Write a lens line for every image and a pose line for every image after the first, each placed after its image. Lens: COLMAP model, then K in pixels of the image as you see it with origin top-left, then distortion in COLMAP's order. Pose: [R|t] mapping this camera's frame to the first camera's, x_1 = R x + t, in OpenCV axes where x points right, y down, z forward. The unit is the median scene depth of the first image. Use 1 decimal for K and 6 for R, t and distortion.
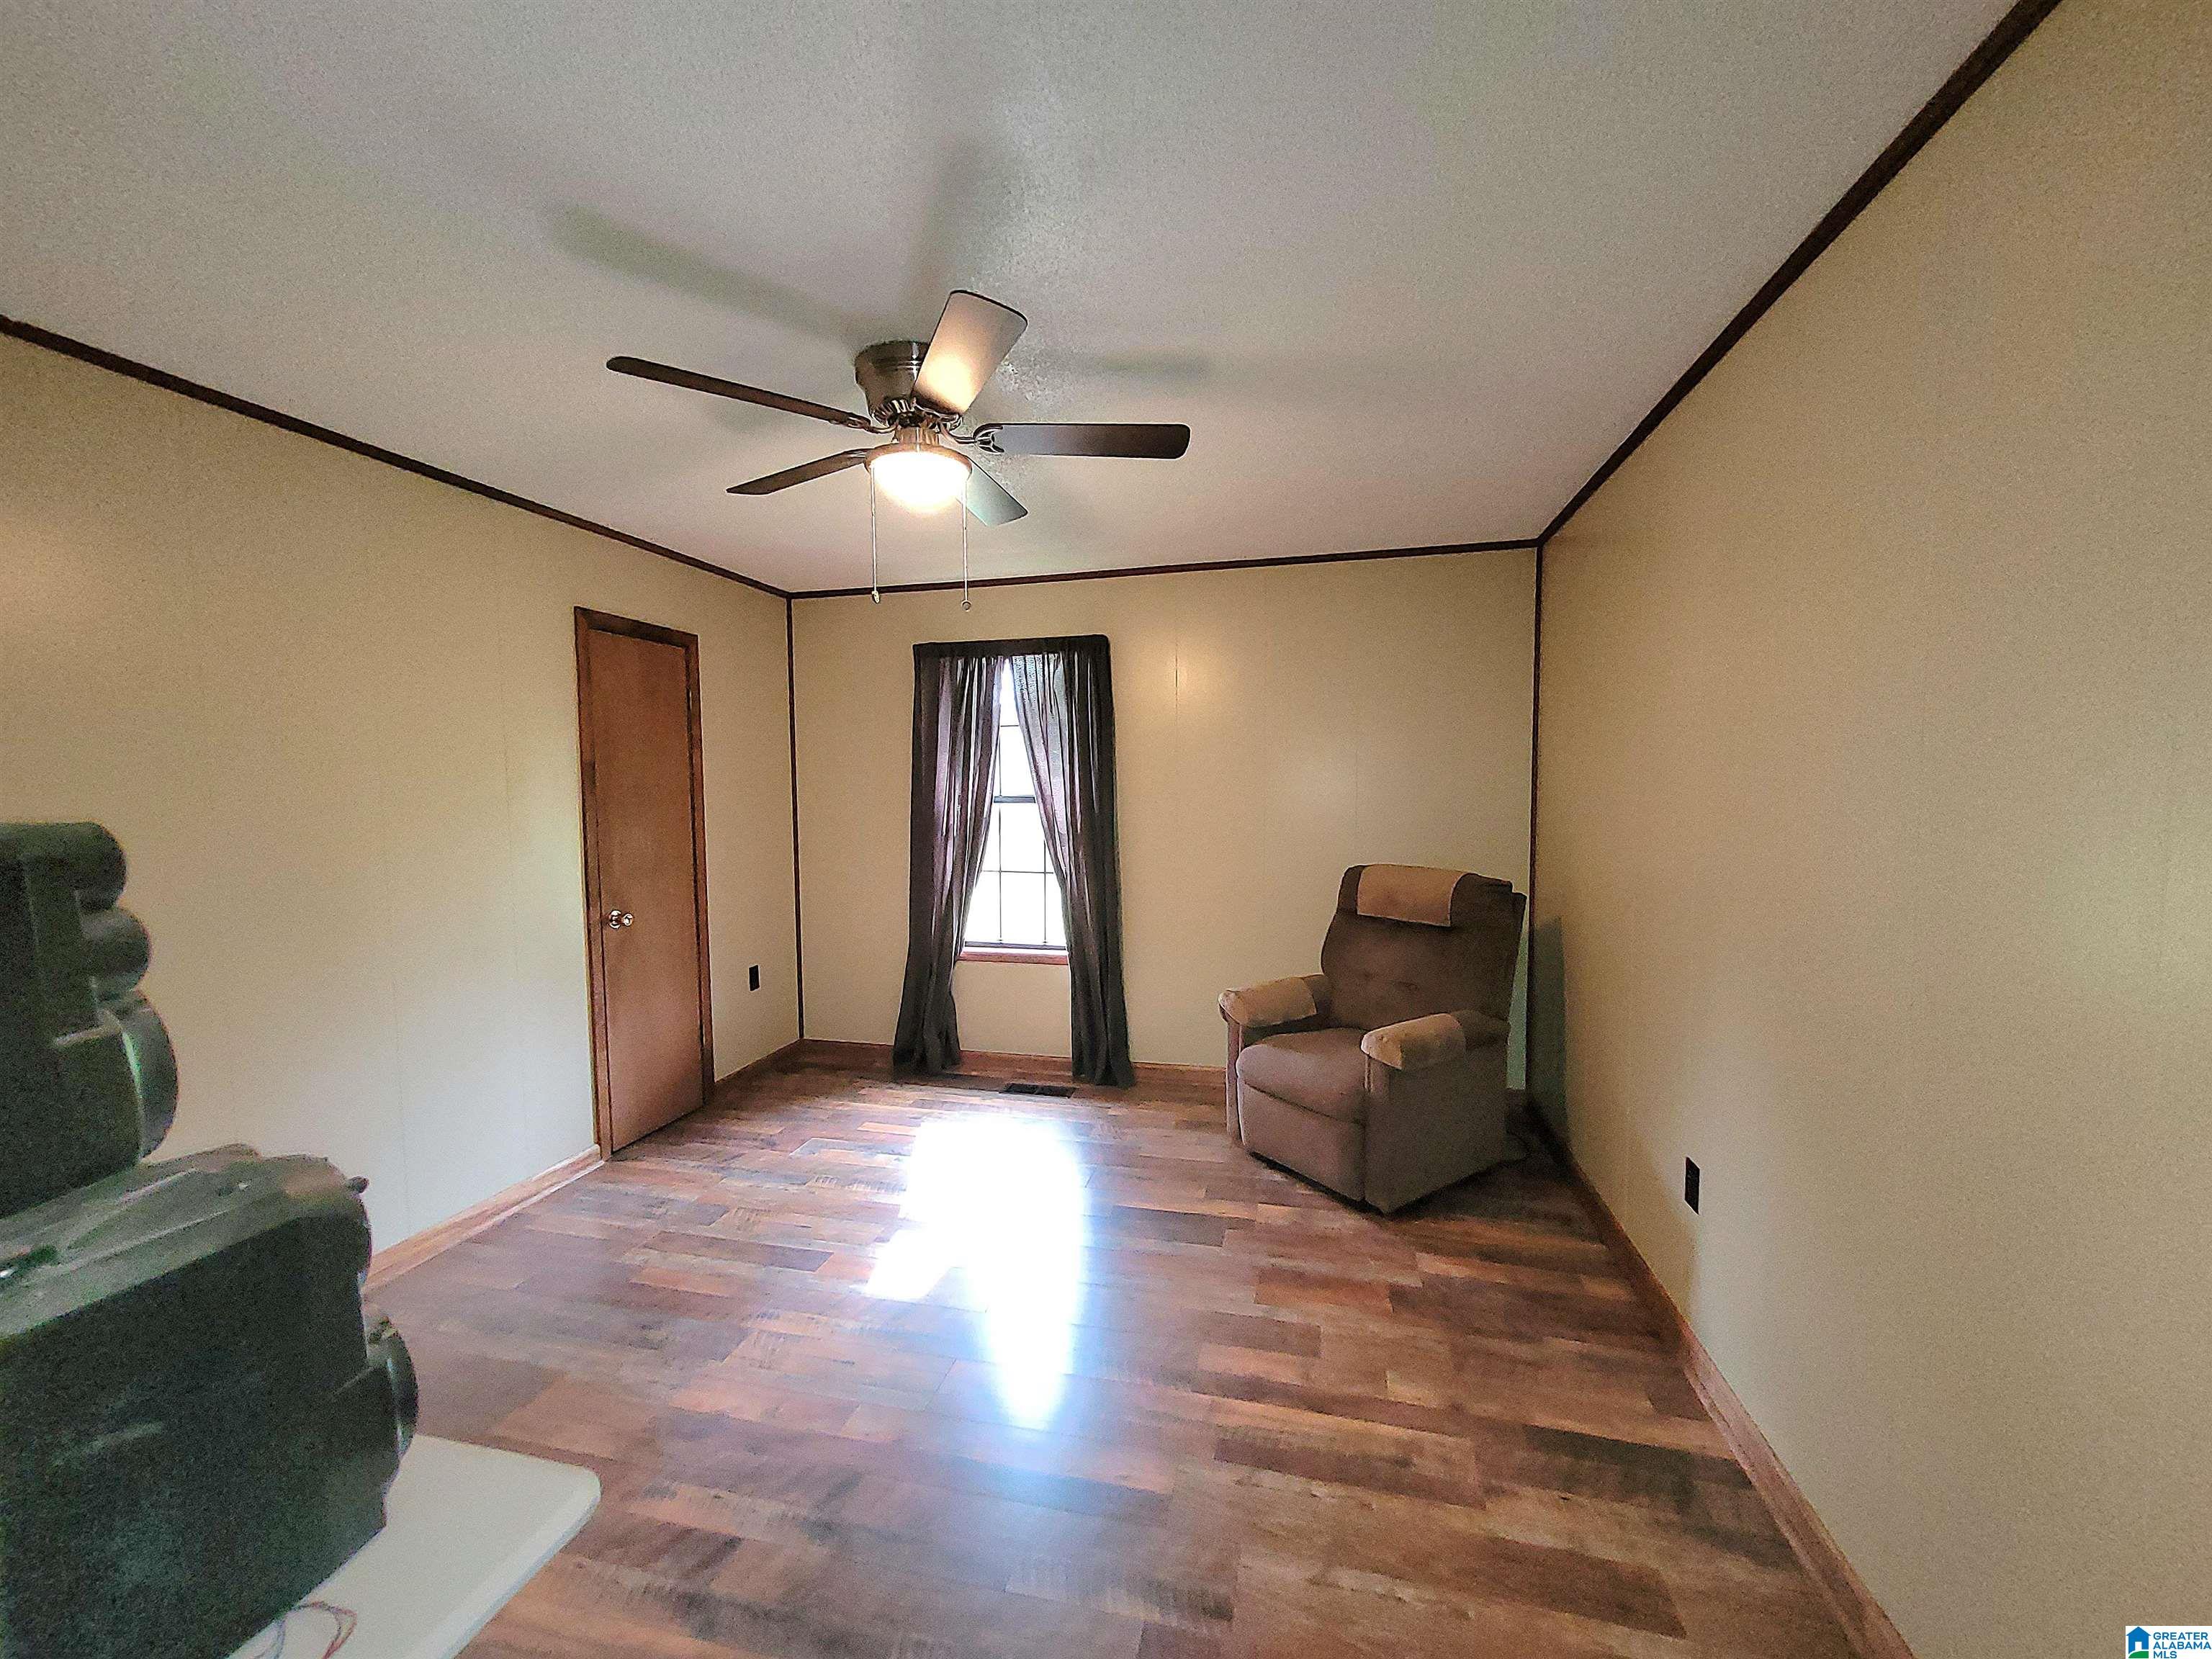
lens RADIAL K [[868.6, 0, 1106.2], [0, 868.6, 833.3], [0, 0, 1]] dist [0.004193, -0.000286]
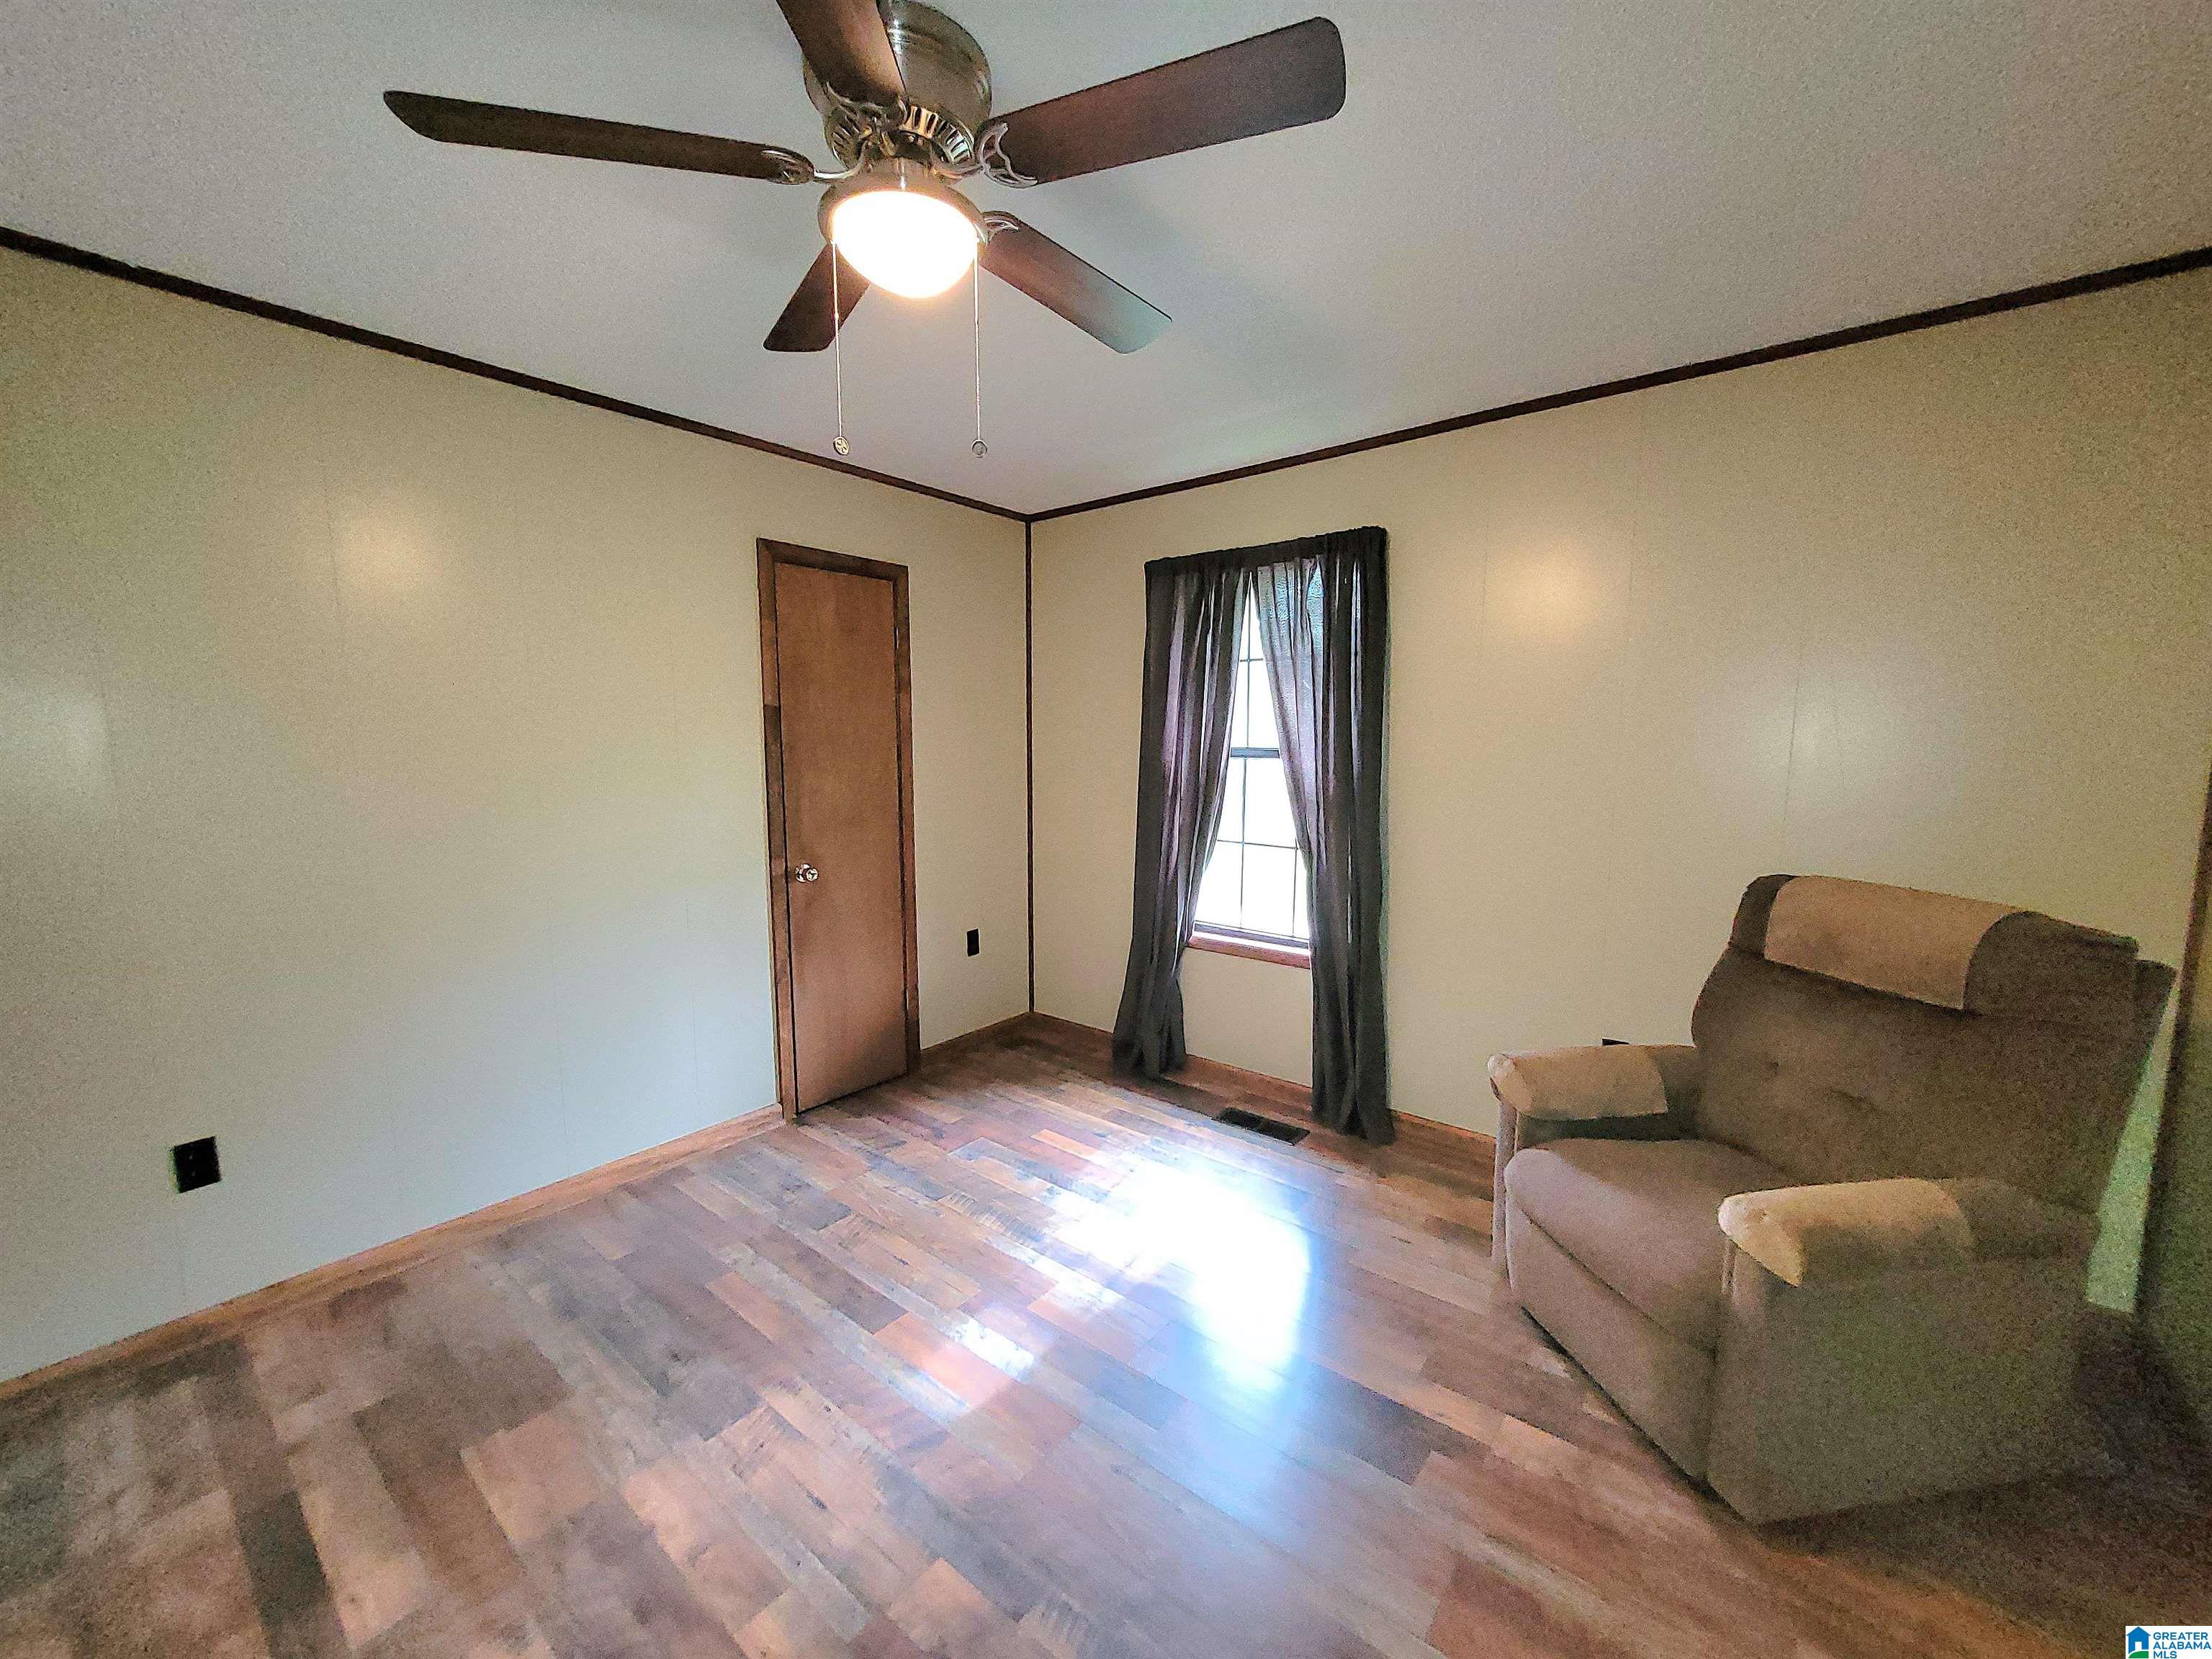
lens RADIAL K [[868.6, 0, 1107.7], [0, 868.6, 834.9], [0, 0, 1]] dist [0.004193, -0.000286]
pose [[0.904858, 0.057254, -0.421847, 0.131537], [-0.032954, 0.997362, 0.064679, -0.014680], [0.424437, -0.044623, 0.904357, 0.280808]]
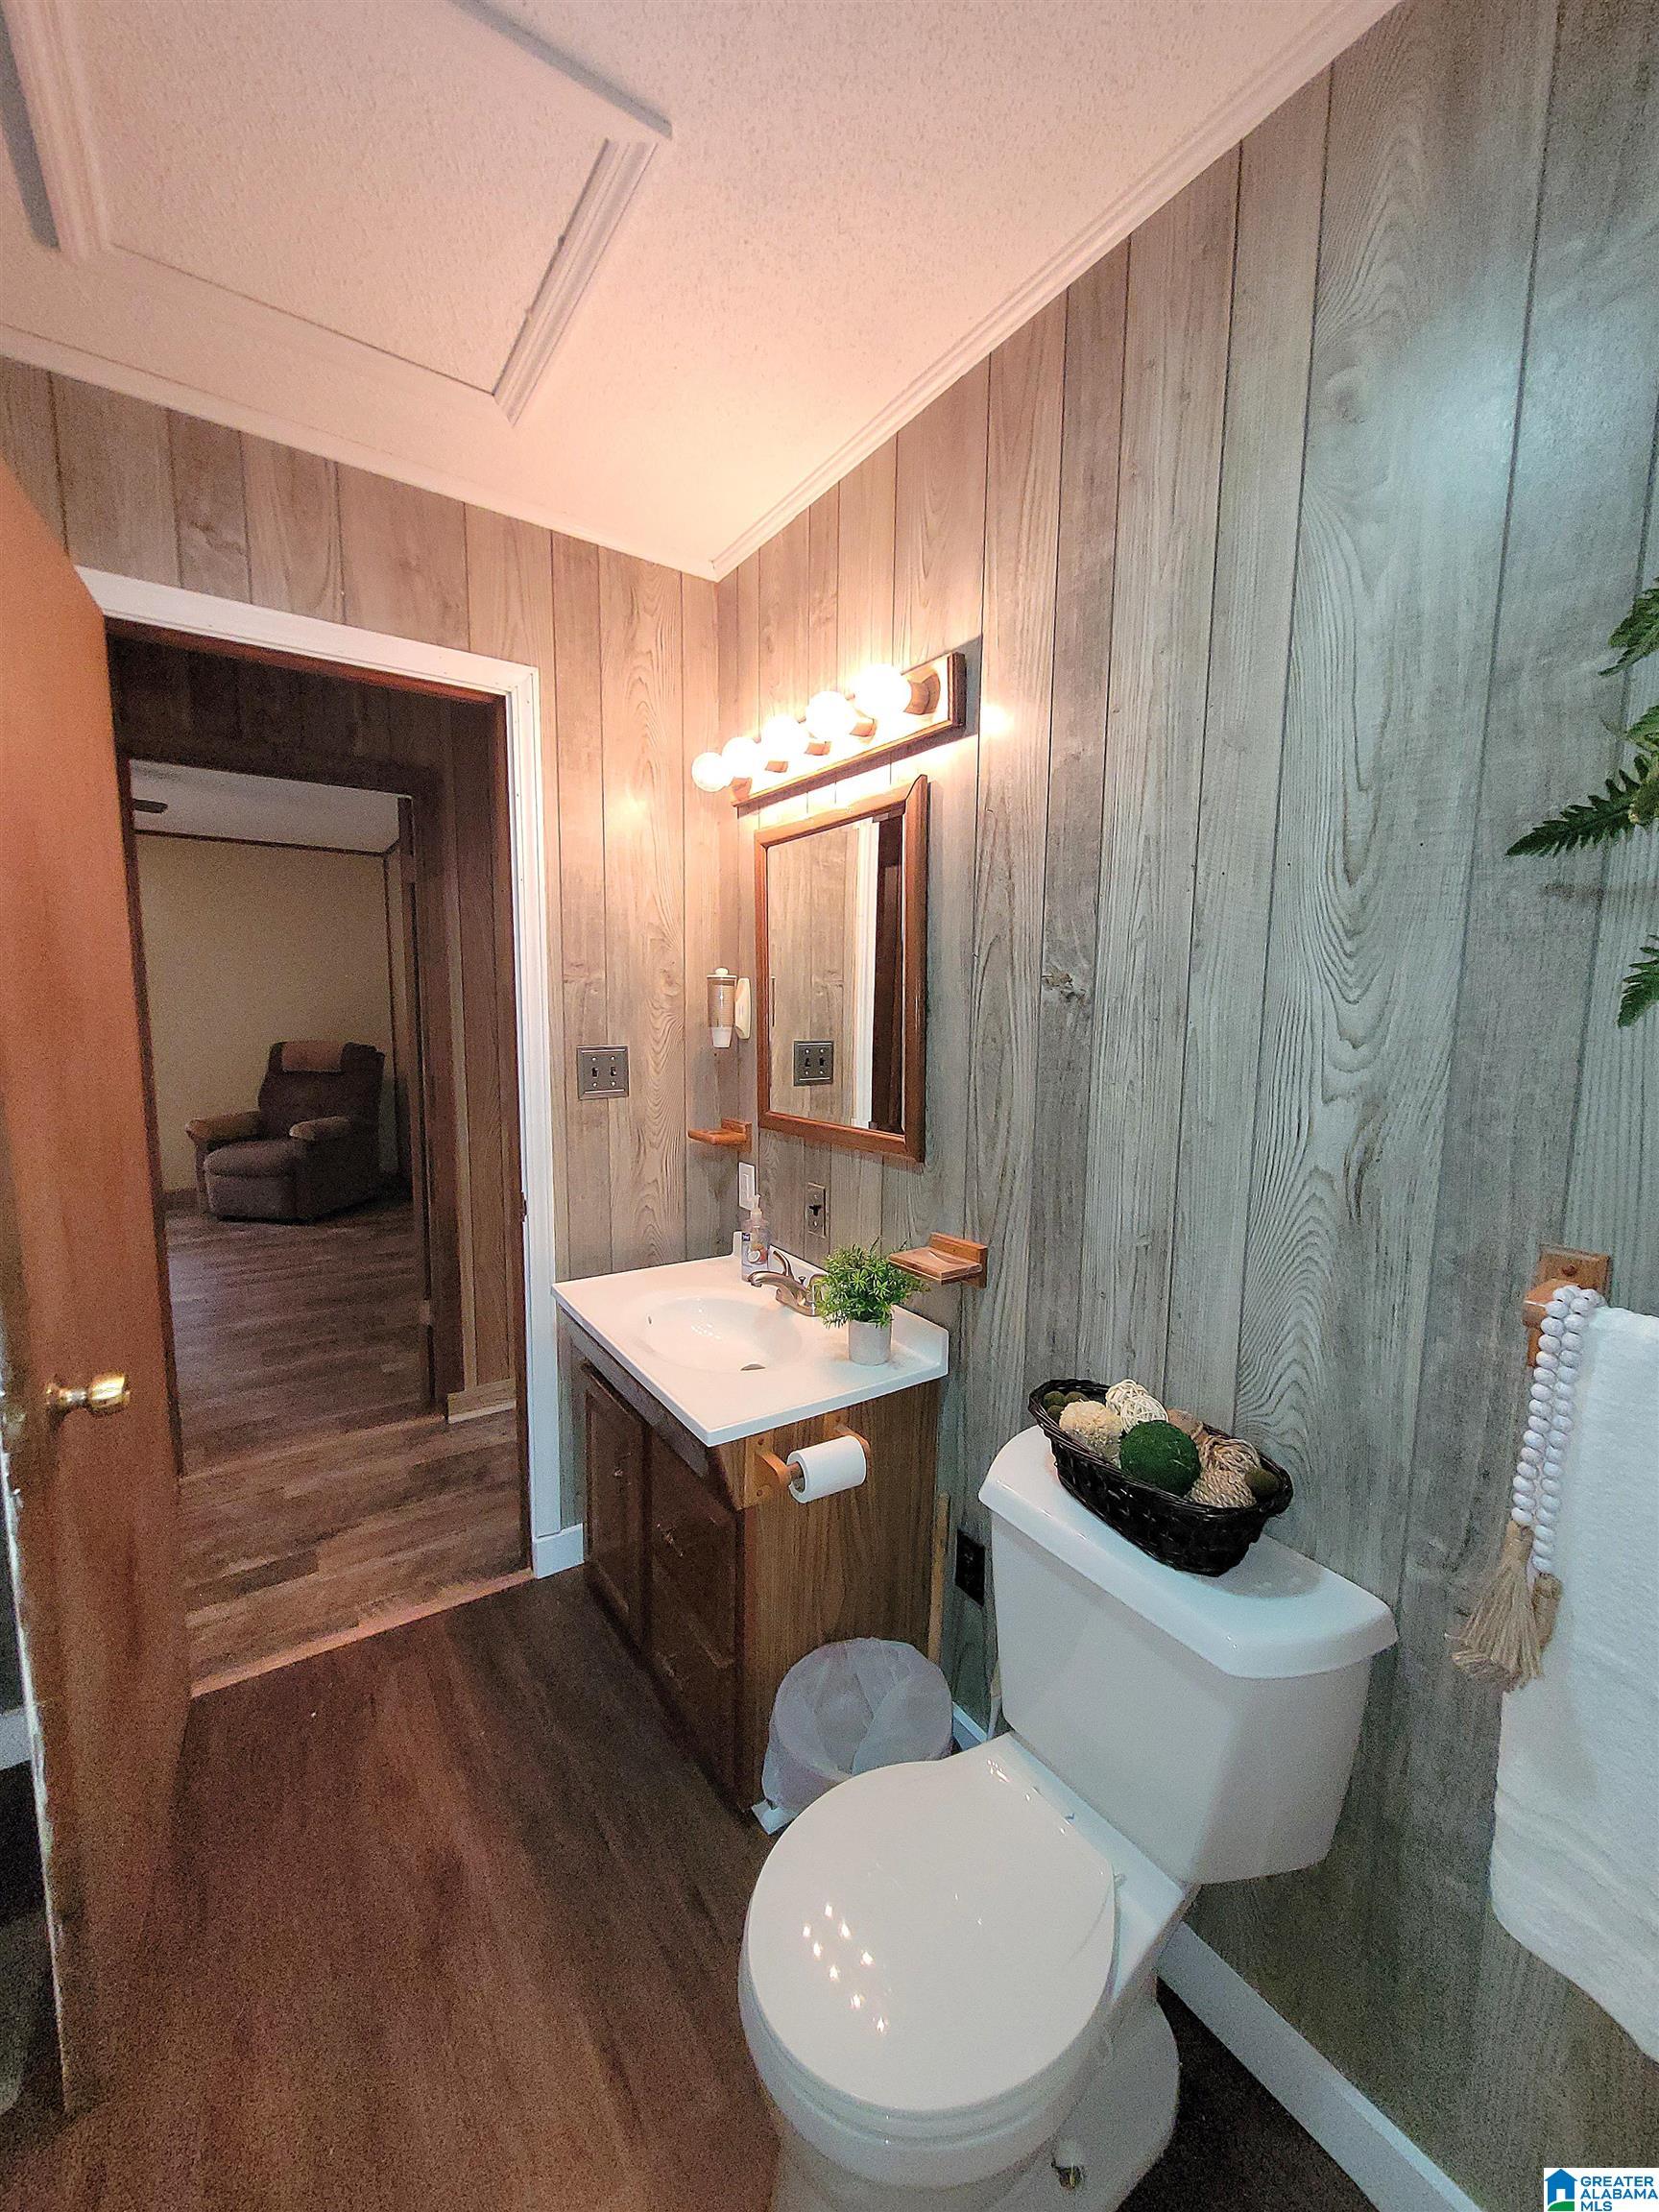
lens RADIAL K [[868.6, 0, 822.1], [0, 868.6, 1098.8], [0, 0, 1]] dist [0.004193, -0.000286]
pose [[0.661635, -0.064363, 0.747058, -0.270488], [0.018355, 0.997401, 0.069675, 0.050167], [-0.749601, -0.032387, 0.661097, -0.865959]]
